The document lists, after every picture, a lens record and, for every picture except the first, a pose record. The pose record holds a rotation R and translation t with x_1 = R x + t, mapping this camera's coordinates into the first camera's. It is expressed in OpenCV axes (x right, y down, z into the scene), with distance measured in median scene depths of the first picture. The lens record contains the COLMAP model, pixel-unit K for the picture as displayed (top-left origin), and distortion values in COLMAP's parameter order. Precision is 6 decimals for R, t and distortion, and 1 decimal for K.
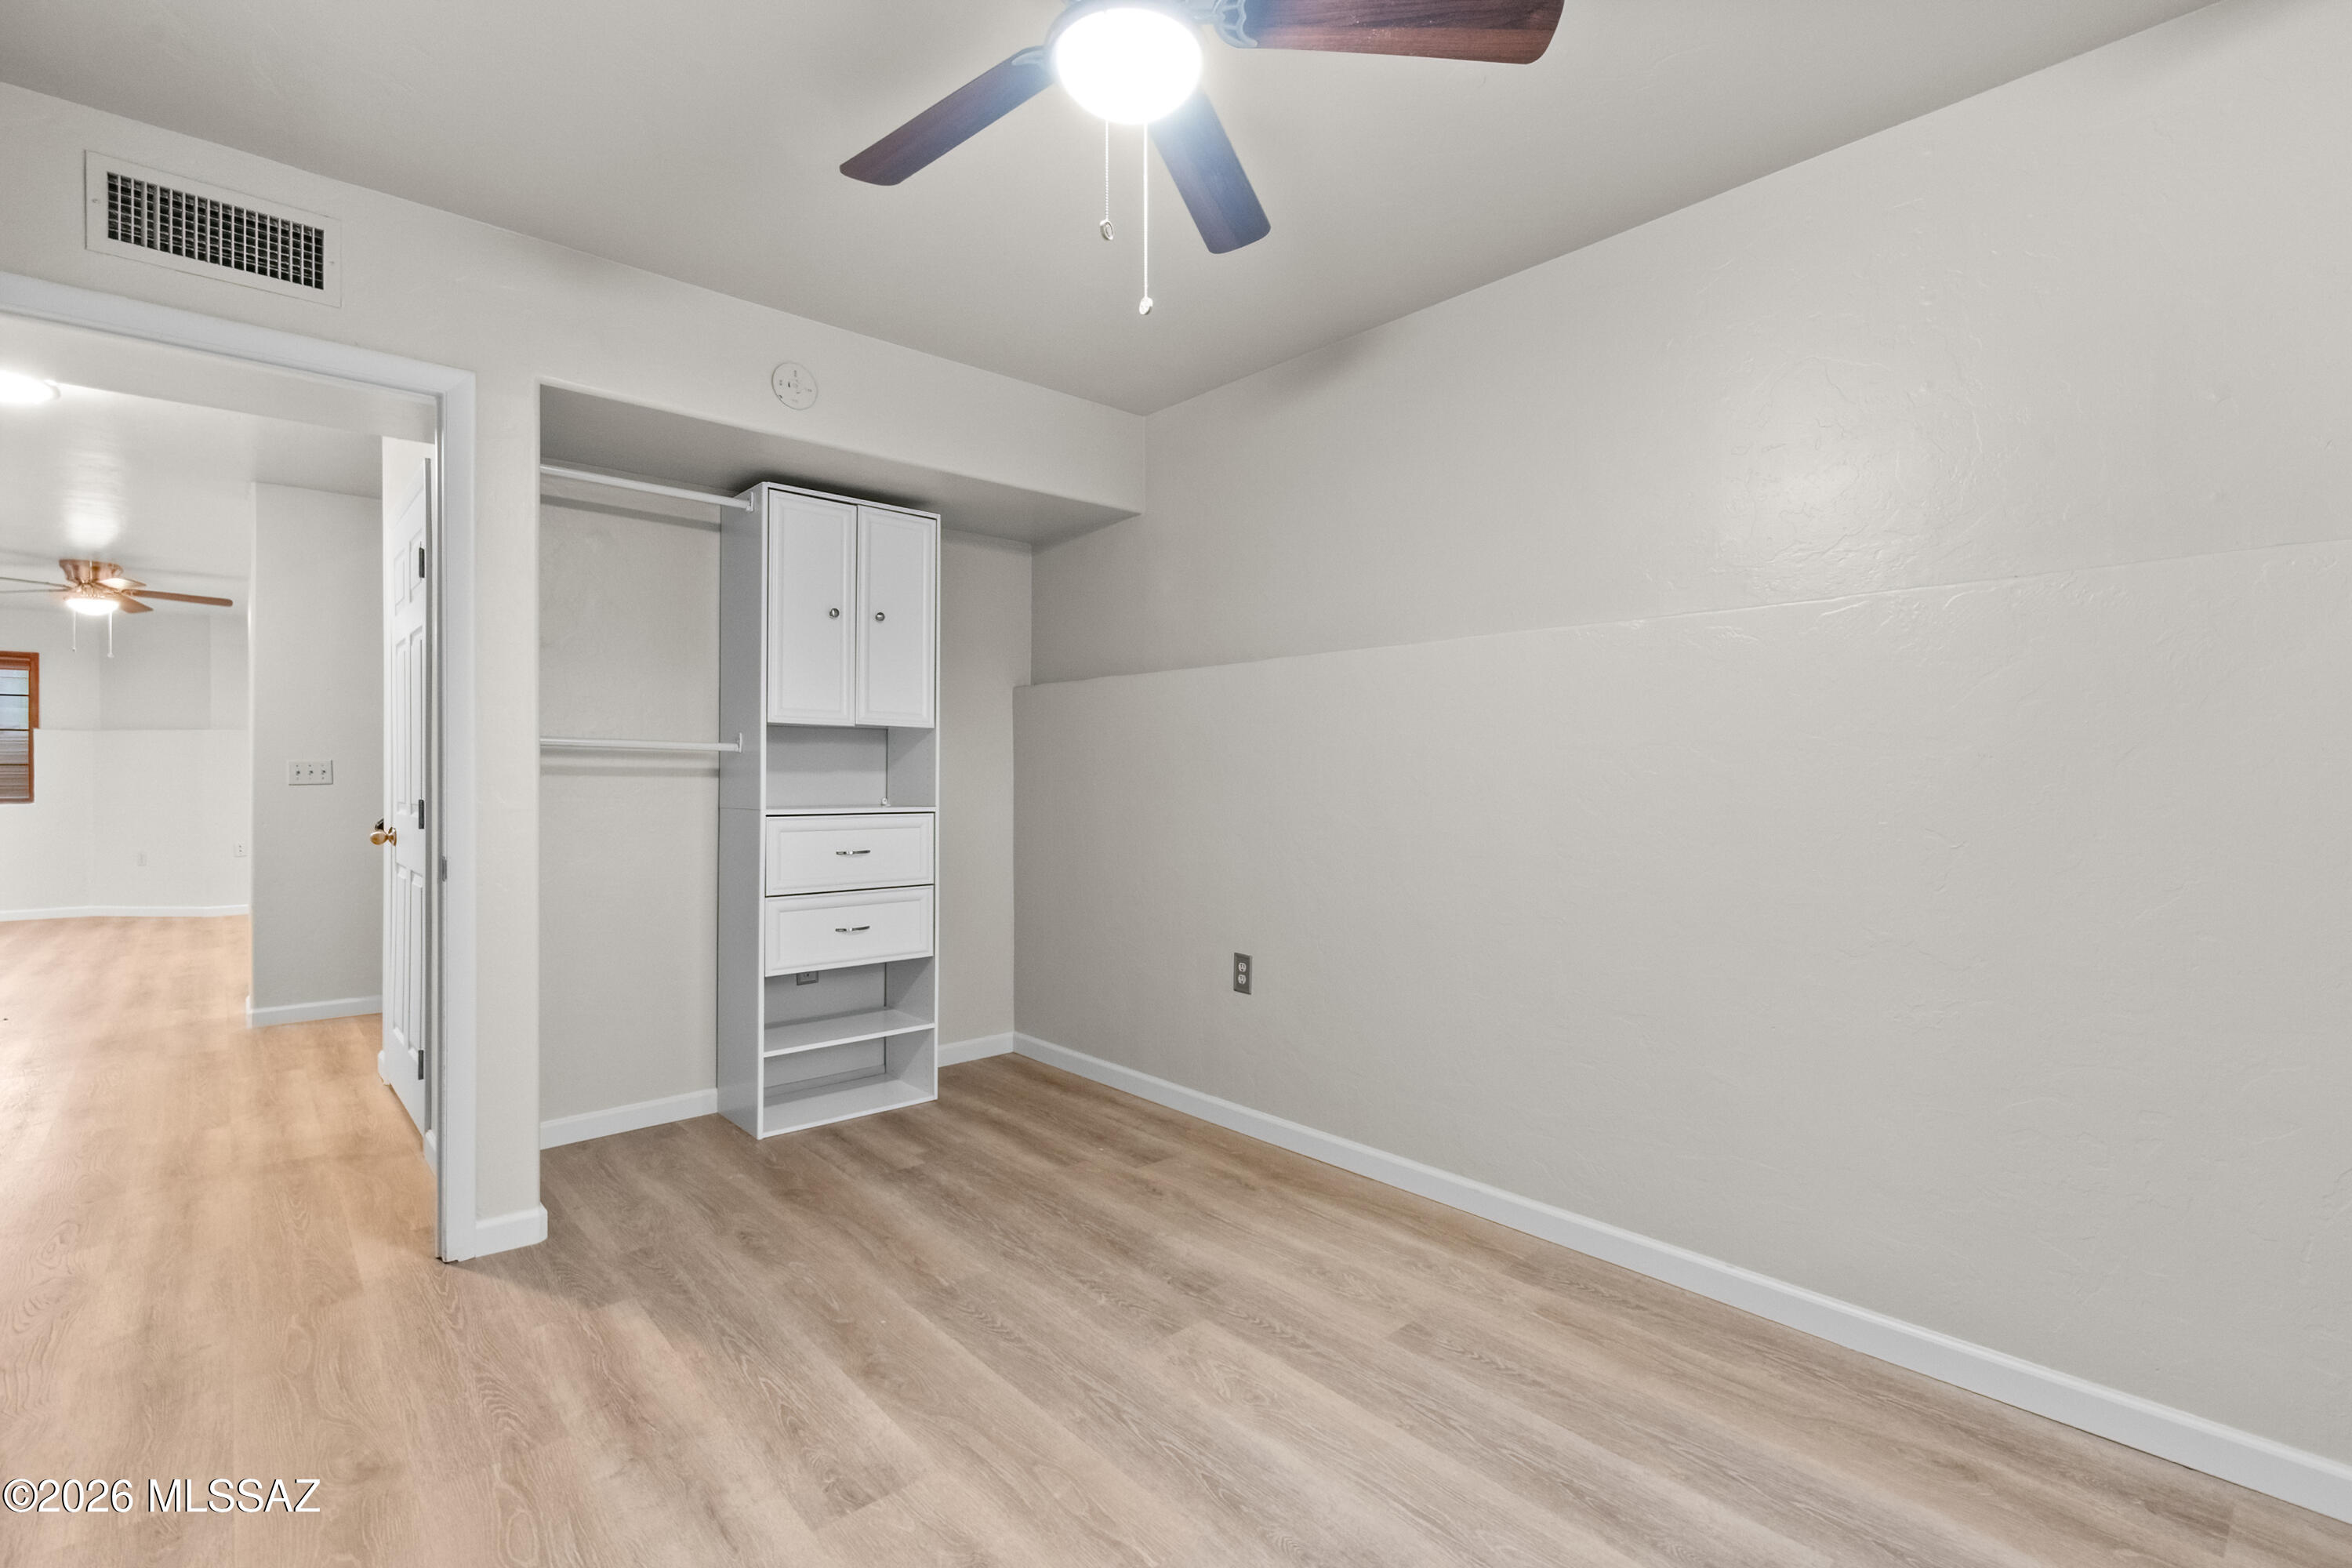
lens RADIAL K [[1141.3, 0, 1176.0], [0, 1141.3, 784.0], [0, 0, 1]] dist [-0.001207, -0.000899]
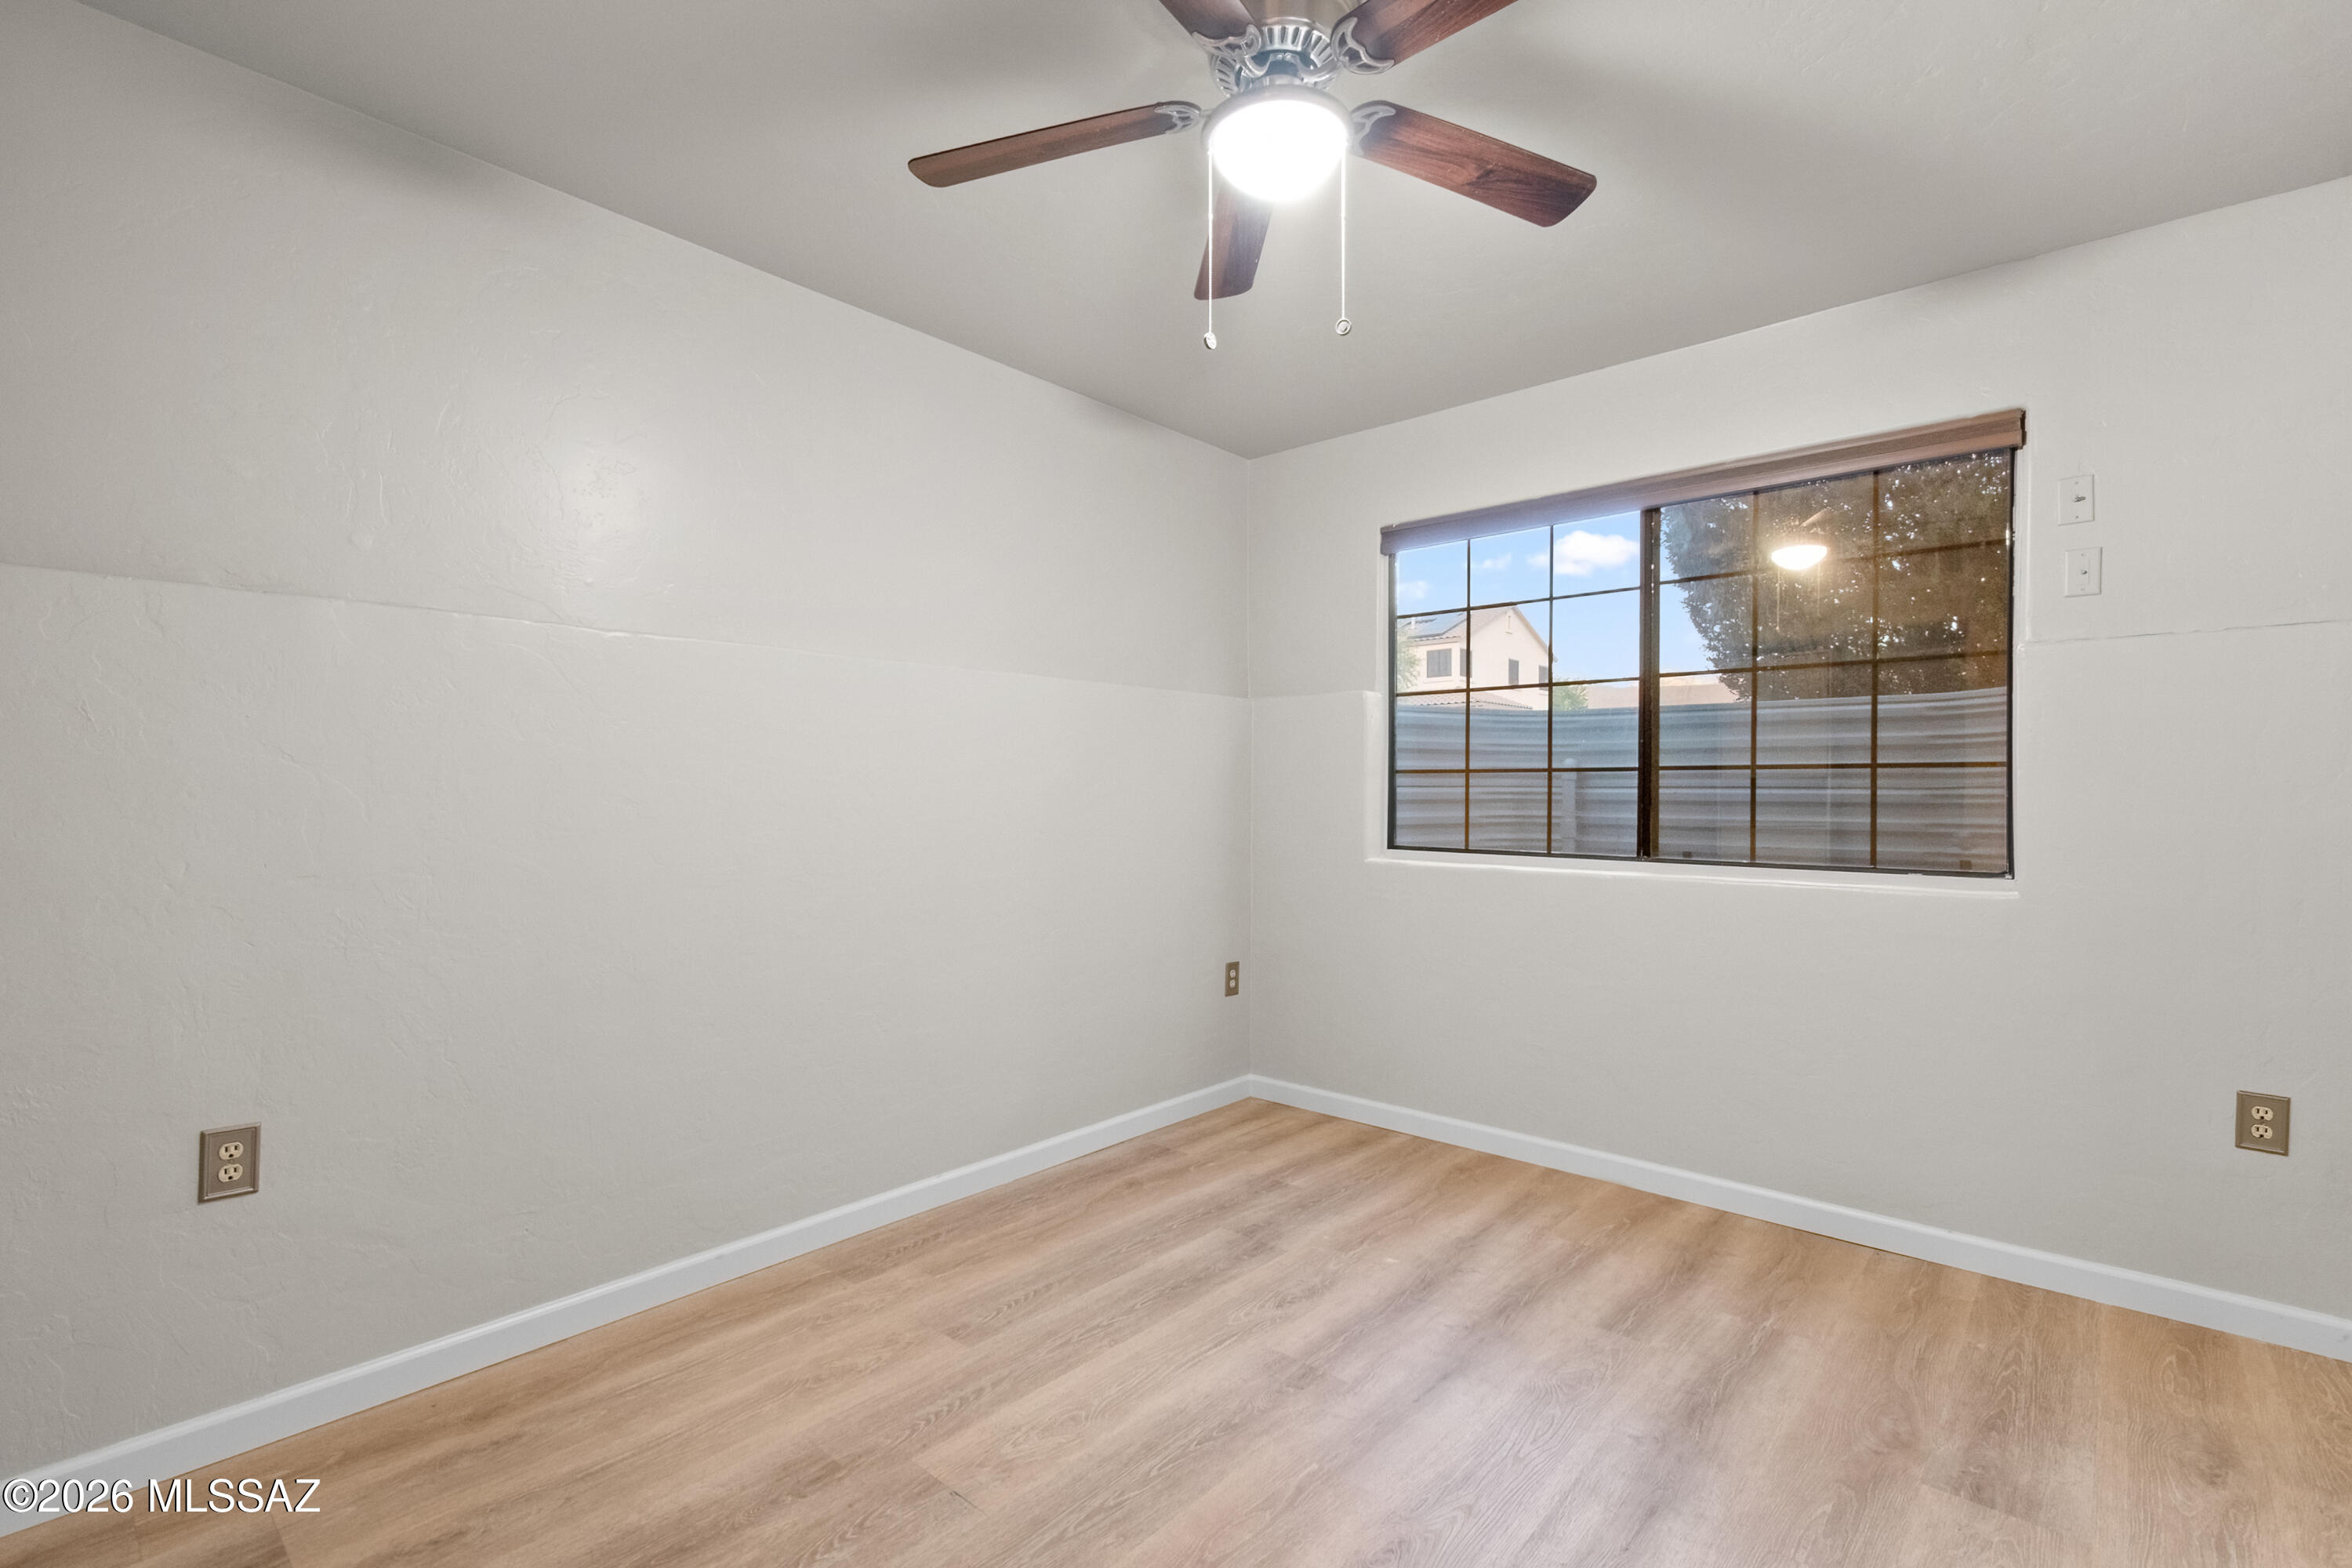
lens RADIAL K [[1062.8, 0, 1178.7], [0, 1062.8, 797.3], [0, 0, 1]] dist [-0.001403, -0.000405]
pose [[-0.157421, -0.007283, 0.987505, -0.841203], [0.006639, 0.999942, 0.008433, -0.028016], [-0.987509, 0.007884, -0.157363, 0.999478]]
